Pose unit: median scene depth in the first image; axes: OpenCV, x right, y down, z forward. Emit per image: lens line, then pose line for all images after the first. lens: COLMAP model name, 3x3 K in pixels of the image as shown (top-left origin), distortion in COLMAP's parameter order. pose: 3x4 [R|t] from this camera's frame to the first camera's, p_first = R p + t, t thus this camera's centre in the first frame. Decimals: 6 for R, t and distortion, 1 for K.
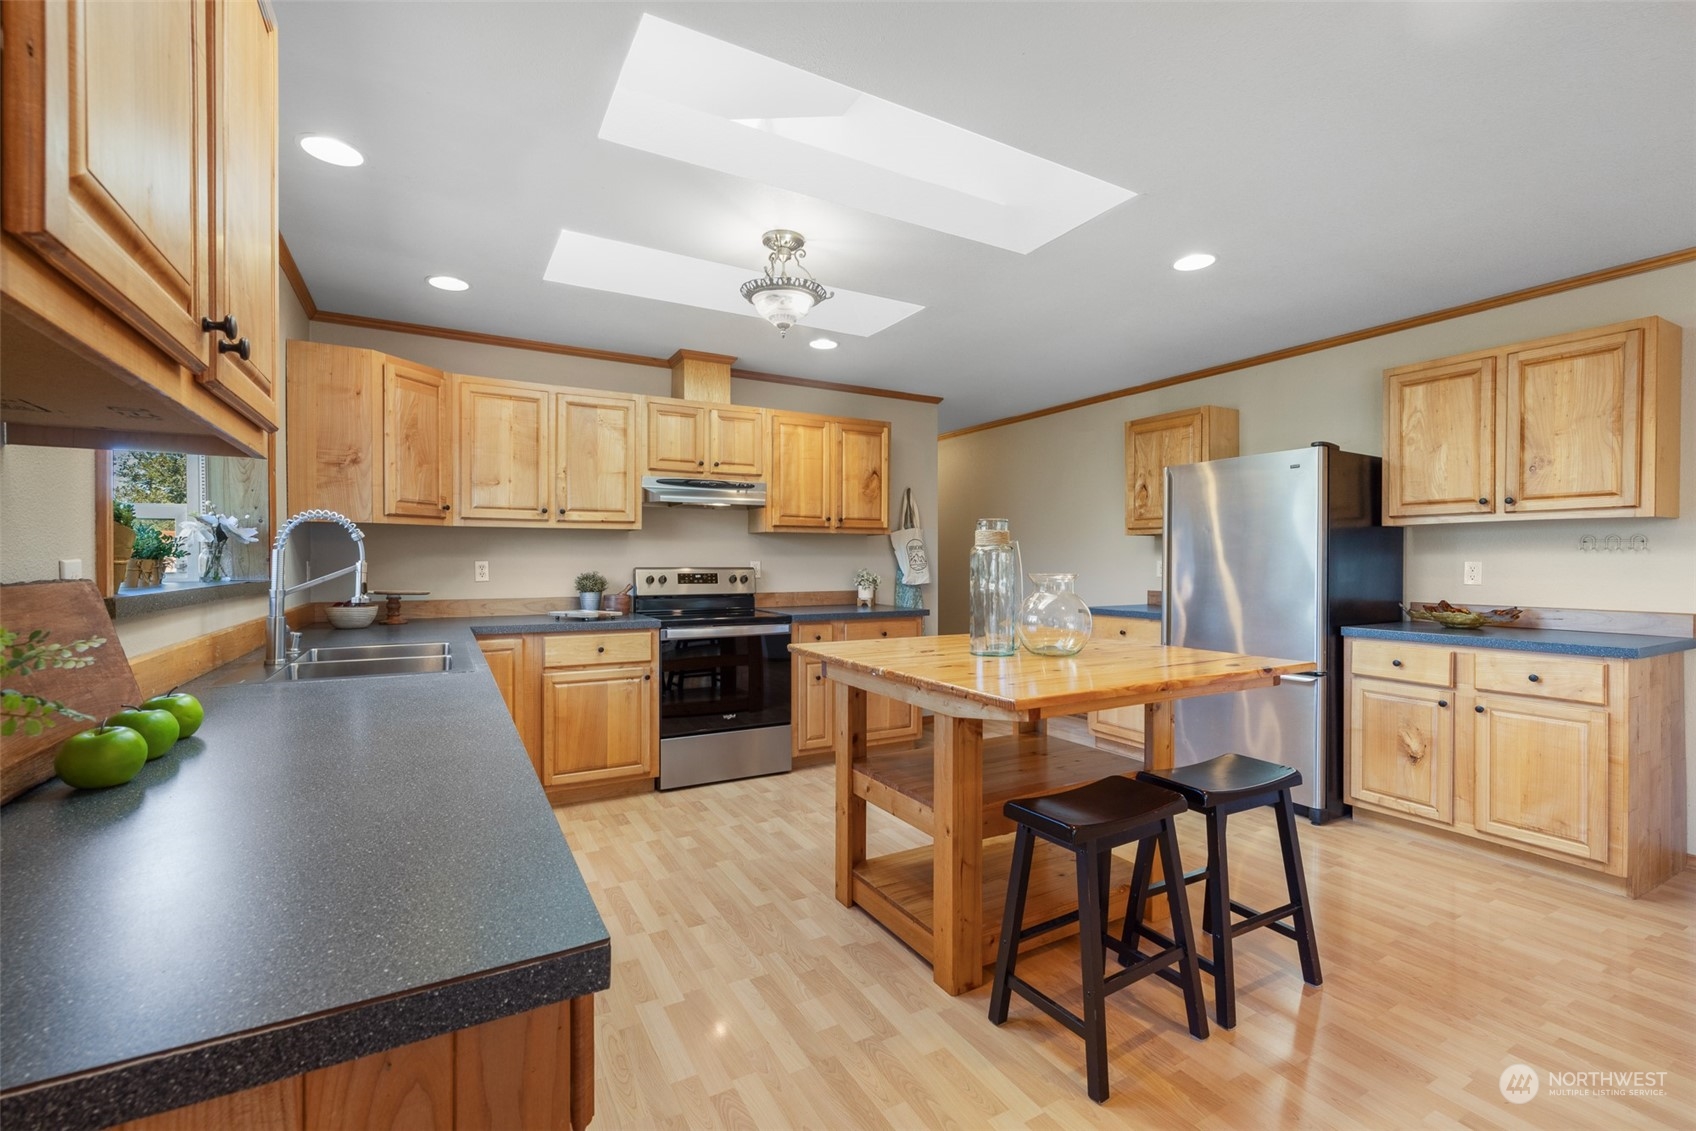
lens RADIAL K [[726.6, 0, 842.1], [0, 726.6, 562.1], [0, 0, 1]] dist [0.000392, 0.000271]
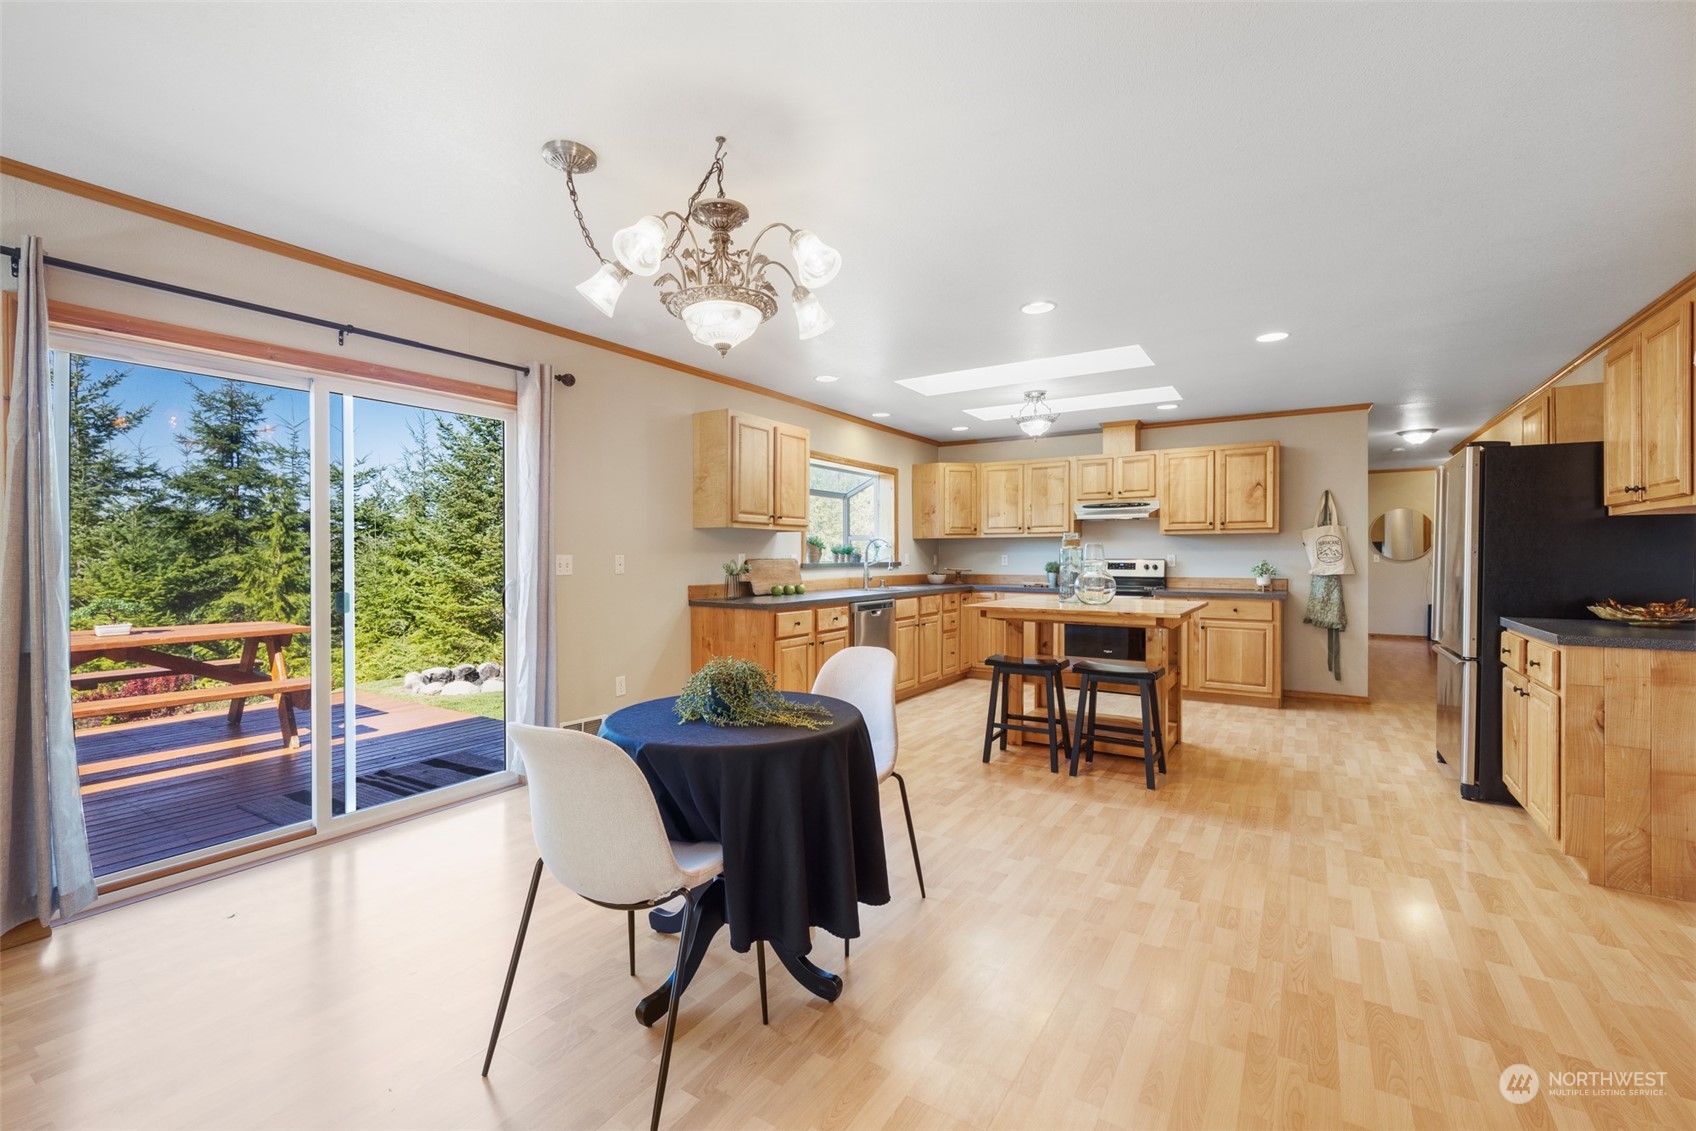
lens RADIAL K [[726.6, 0, 842.1], [0, 726.6, 562.1], [0, 0, 1]] dist [0.000392, 0.000271]
pose [[0.468087, 0.008200, -0.883645, 0.958051], [0.000145, 0.999956, 0.009356, -0.000215], [0.883683, -0.004507, 0.468065, -0.264173]]
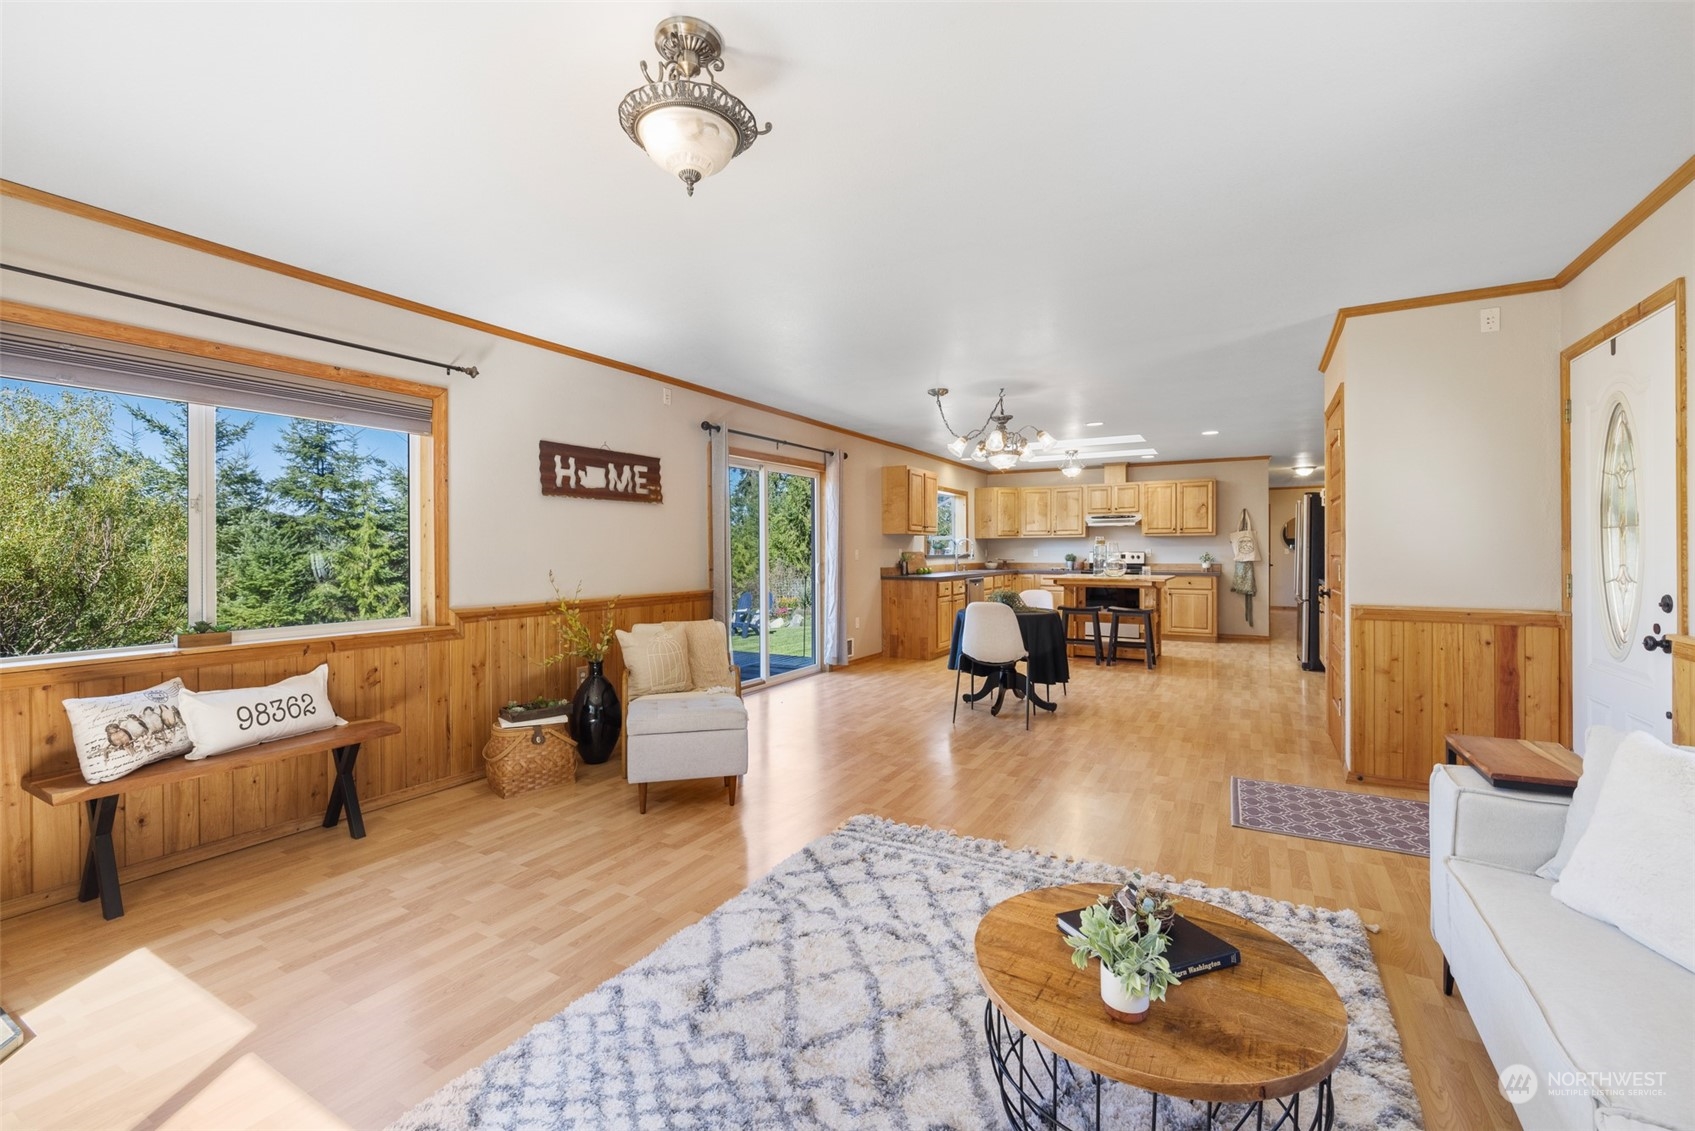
lens RADIAL K [[722.2, 0, 839.7], [0, 722.2, 556.9], [0, 0, 1]] dist [-0.000286, 0.000017]
pose [[0.515569, 0.006548, -0.856823, 1.452749], [0.002020, 0.999959, 0.008858, 0.001522], [0.856846, -0.006298, 0.515534, -1.051254]]
